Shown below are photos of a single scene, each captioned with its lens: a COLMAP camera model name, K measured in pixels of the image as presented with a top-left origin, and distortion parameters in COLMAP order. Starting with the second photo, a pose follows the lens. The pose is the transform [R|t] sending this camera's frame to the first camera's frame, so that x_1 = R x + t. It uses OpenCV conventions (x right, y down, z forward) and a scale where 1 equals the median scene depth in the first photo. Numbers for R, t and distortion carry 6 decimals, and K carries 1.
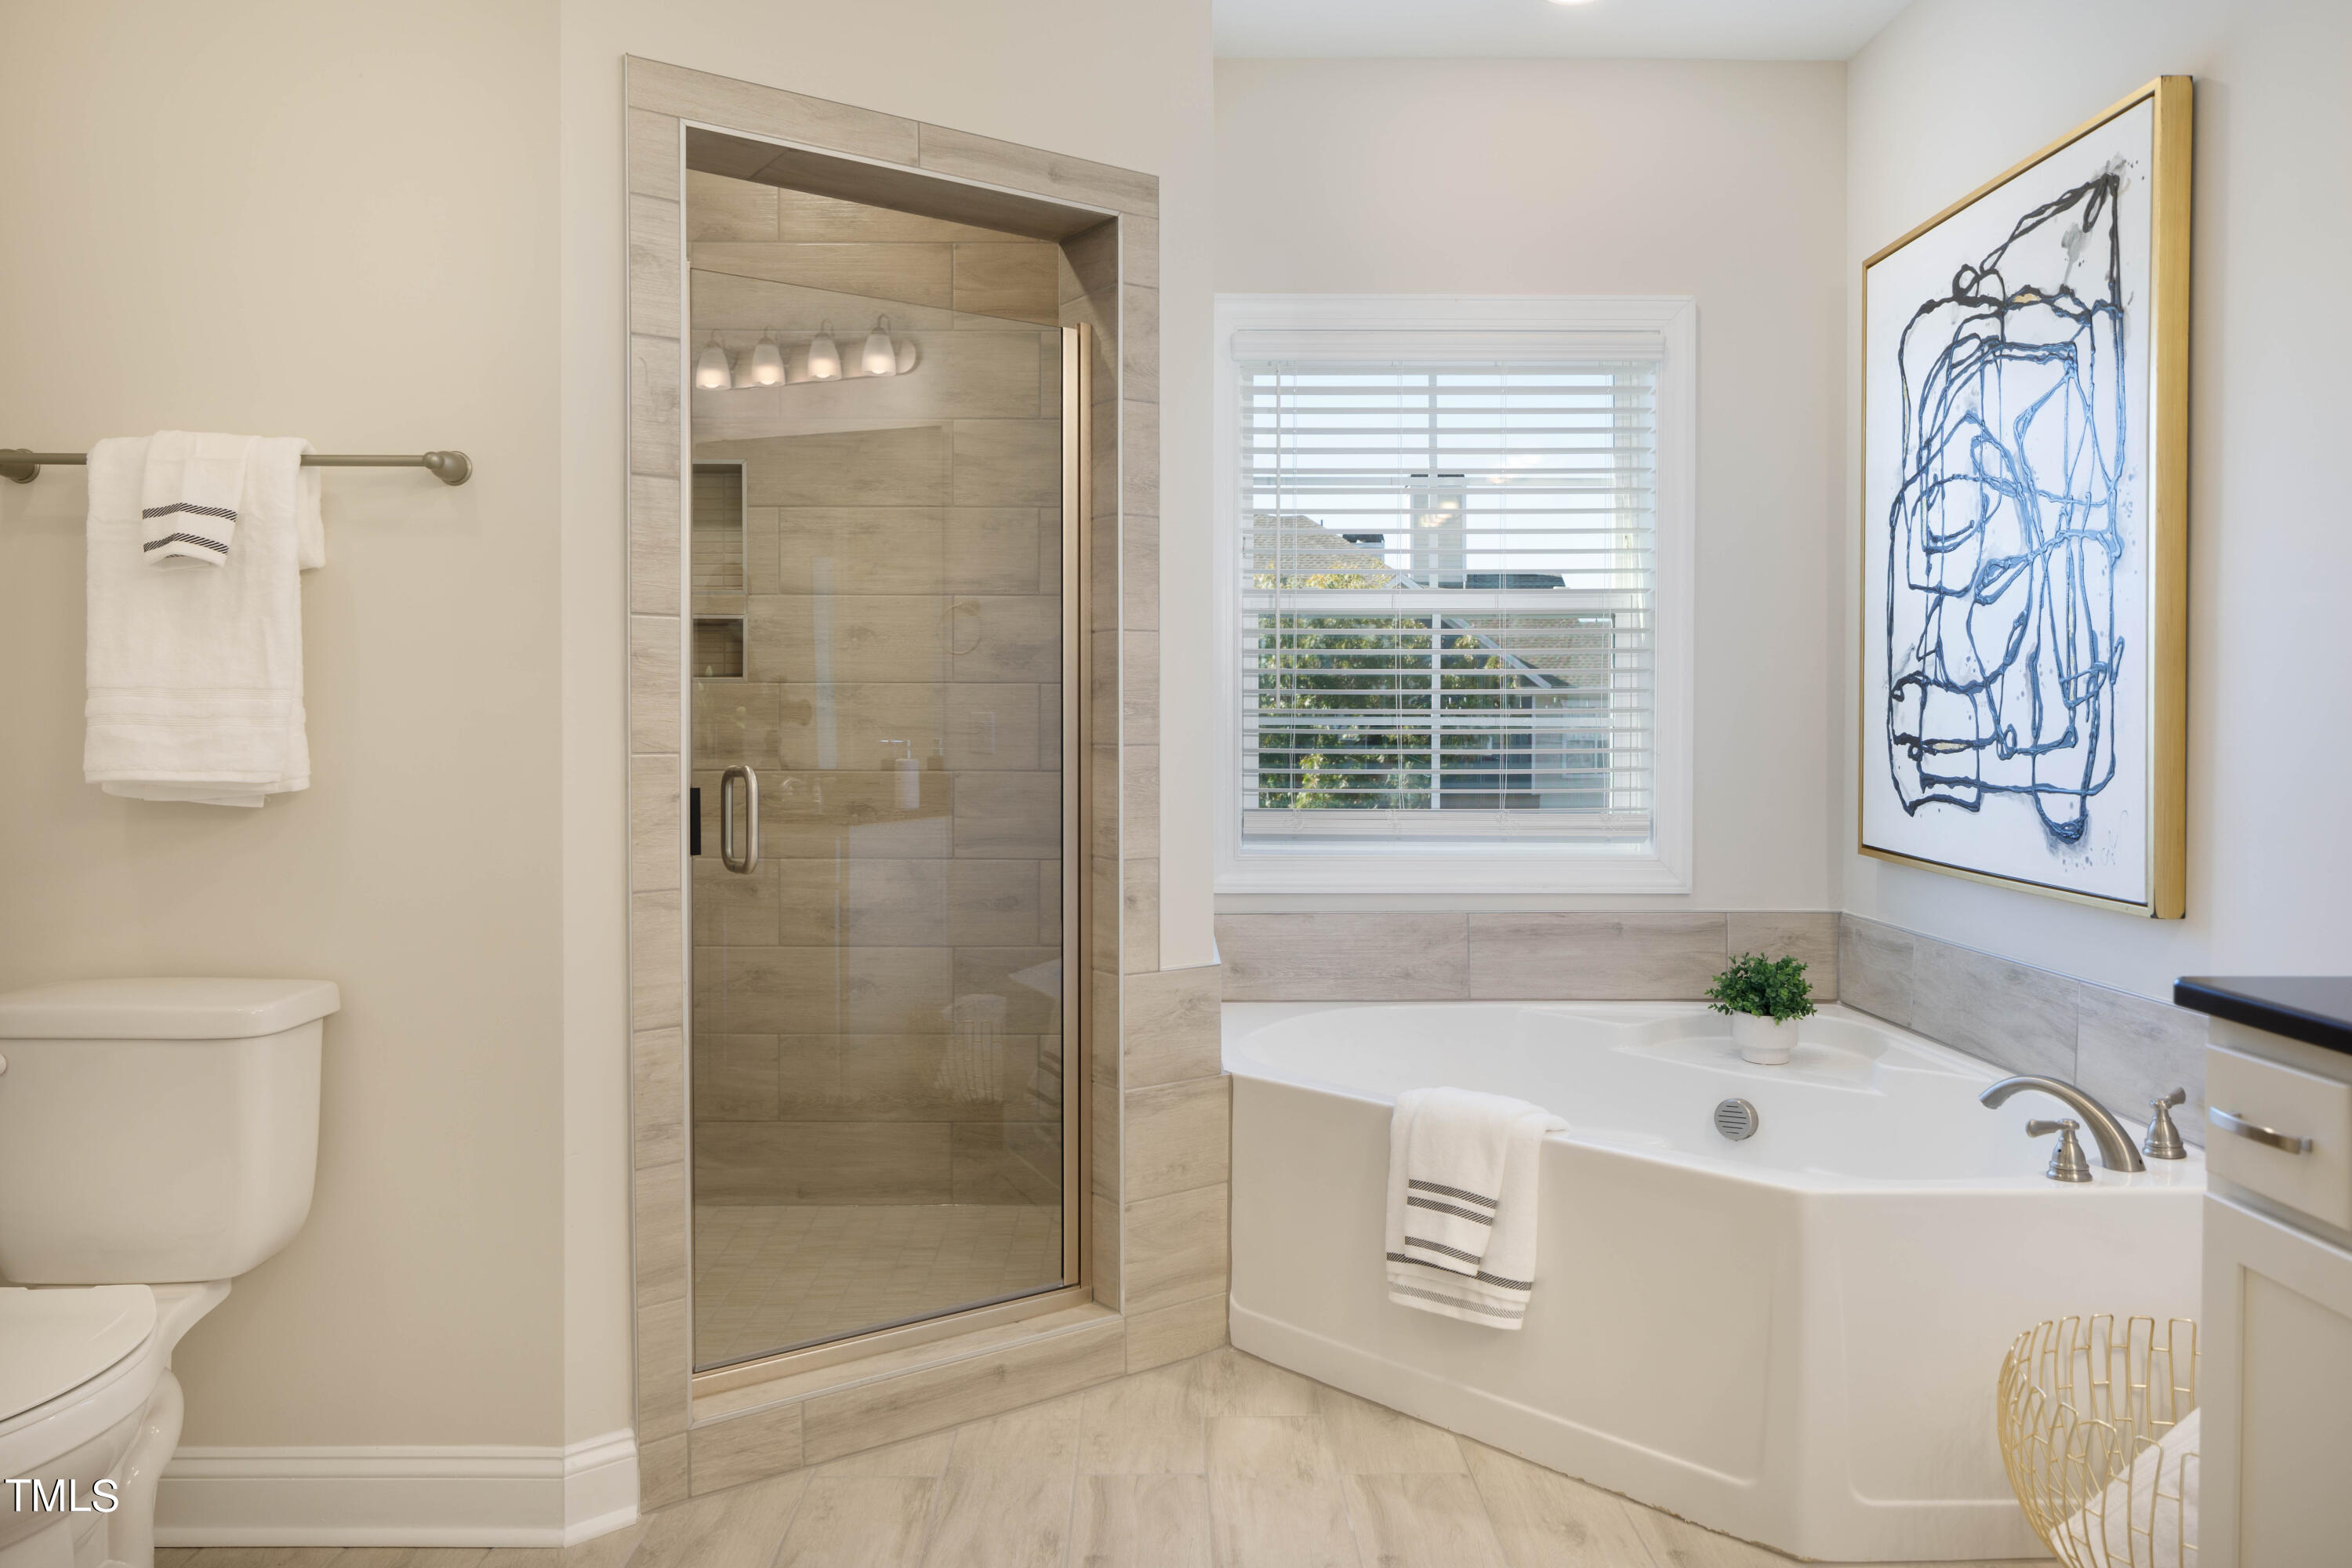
lens RADIAL K [[1614.5, 0, 1249.1], [0, 1614.5, 725.9], [0, 0, 1]] dist [-0.016631, 0.003488]
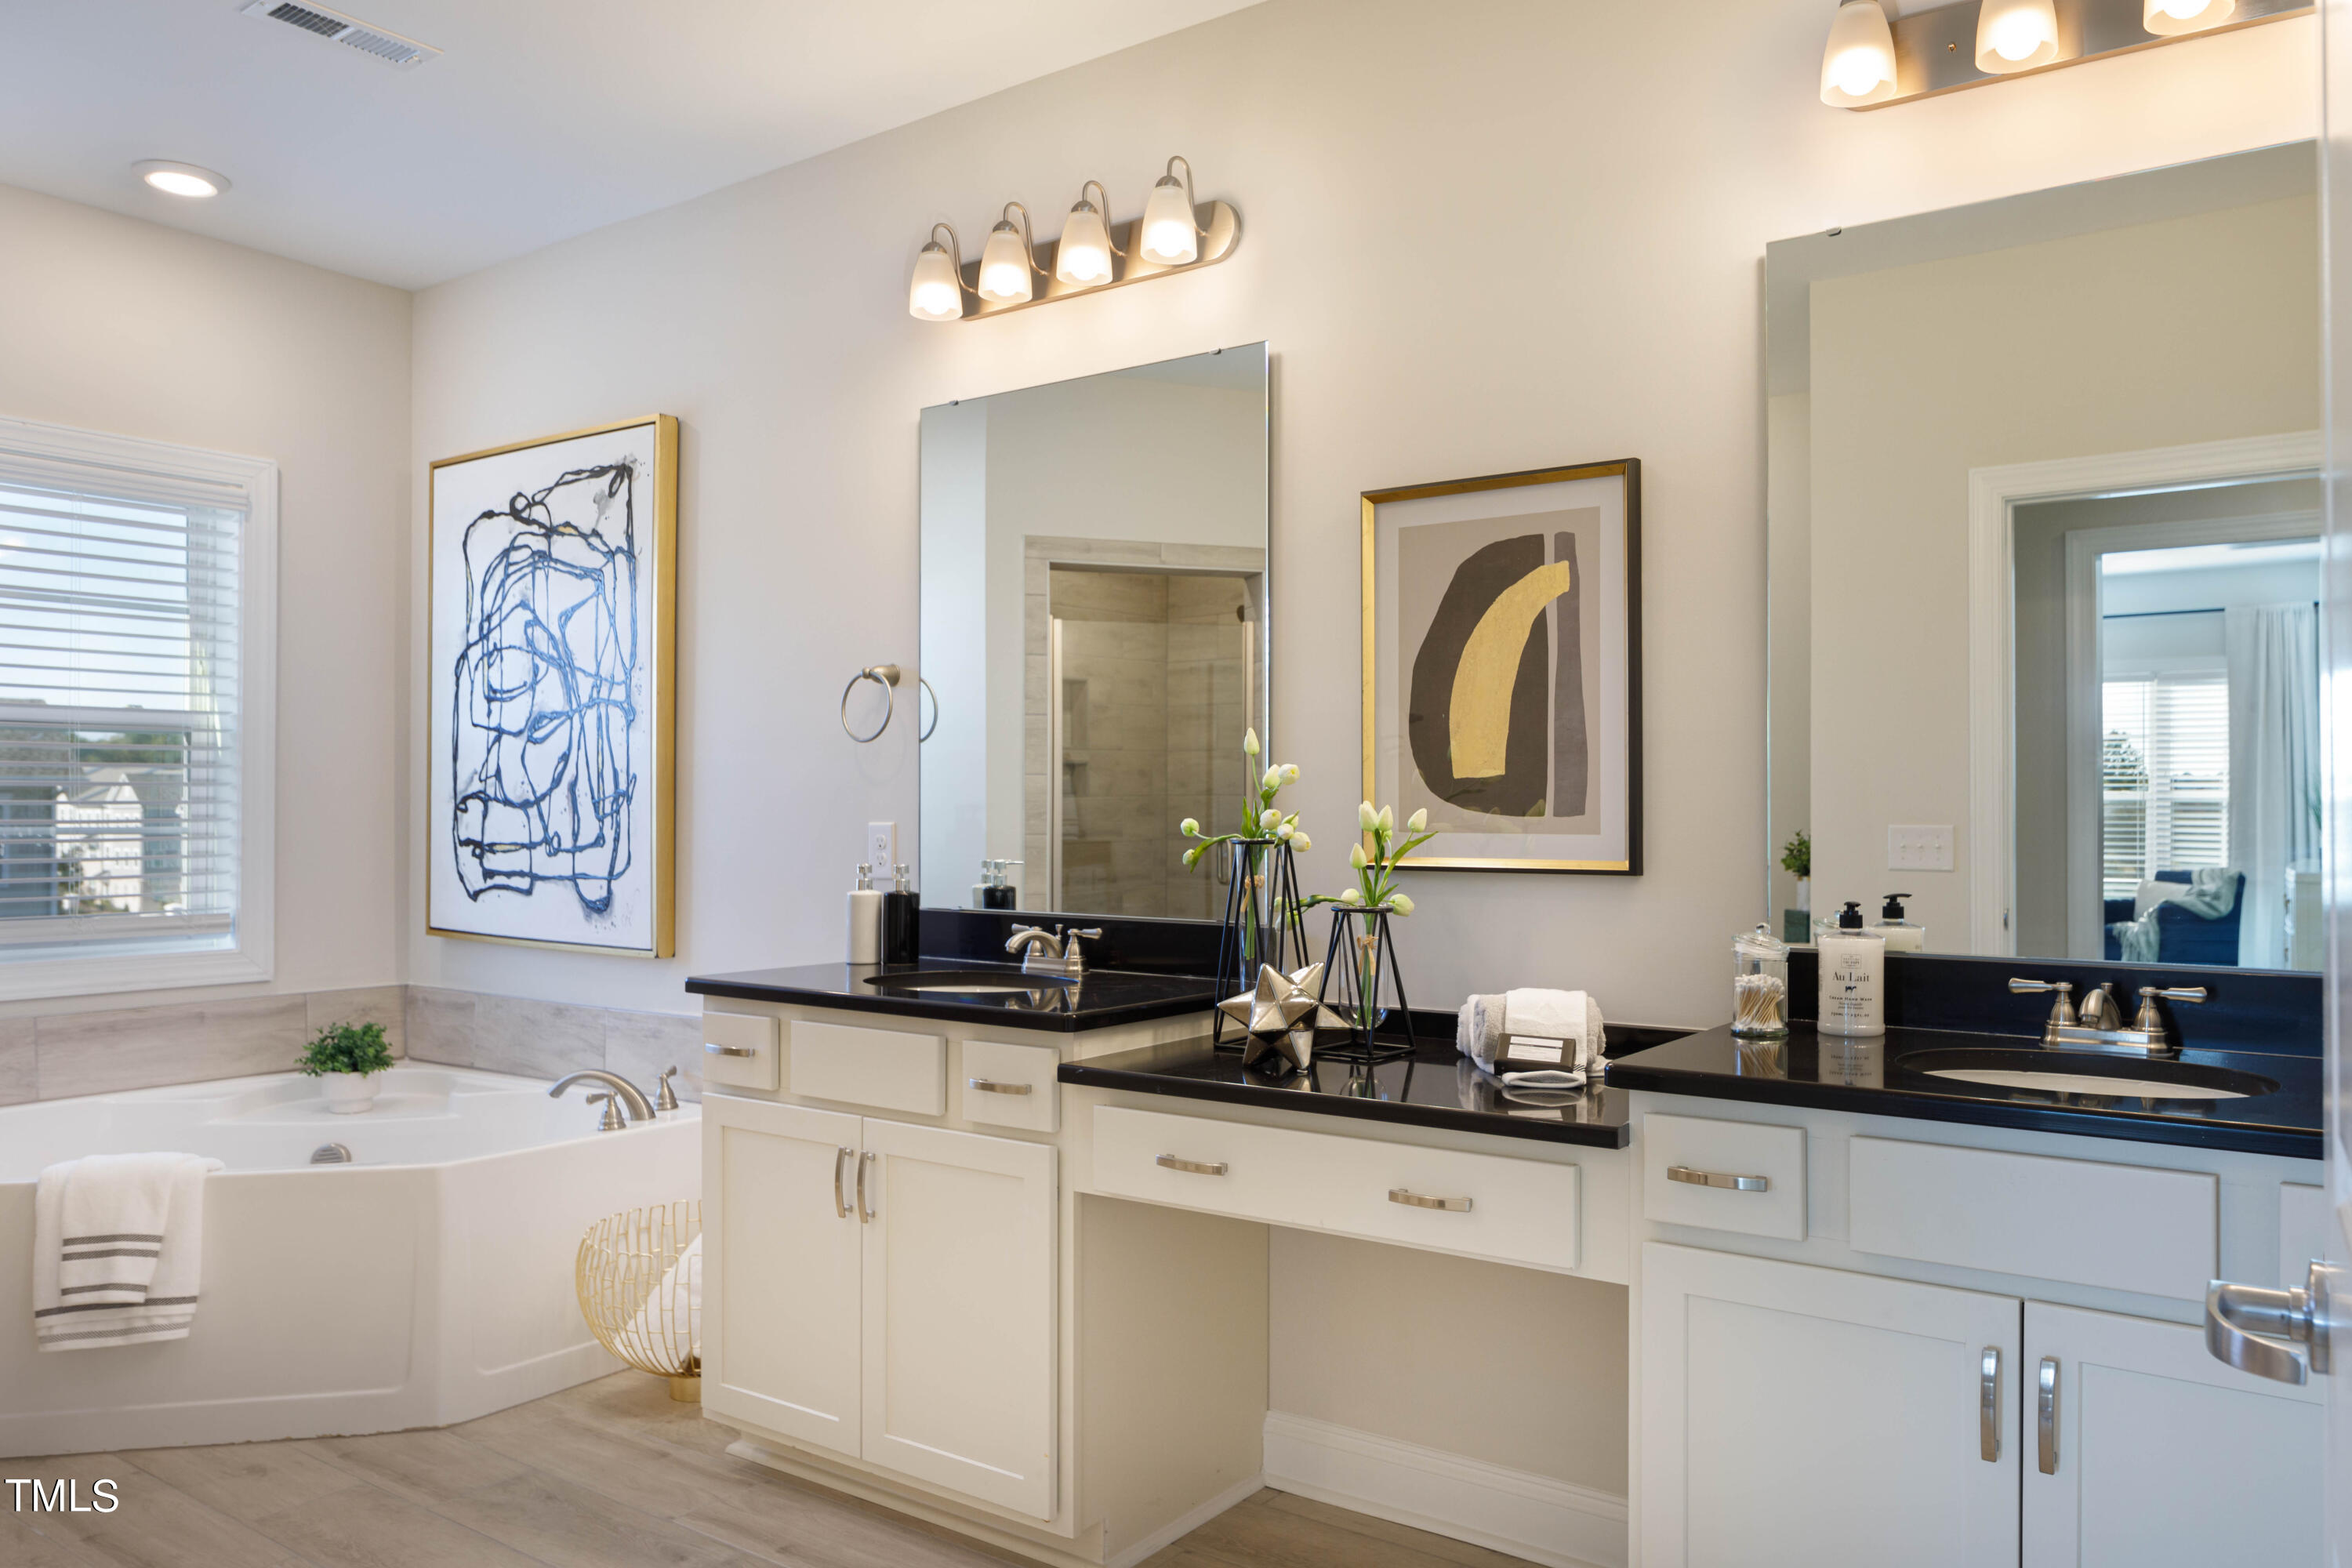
lens RADIAL K [[1614.5, 0, 1176.7], [0, 1614.5, 794.6], [0, 0, 1]] dist [-0.016631, 0.003488]
pose [[0.655307, 0.002743, 0.755357, -0.237160], [0.009504, 0.999884, -0.011875, -0.011460], [-0.755303, 0.014961, 0.655205, -0.333780]]
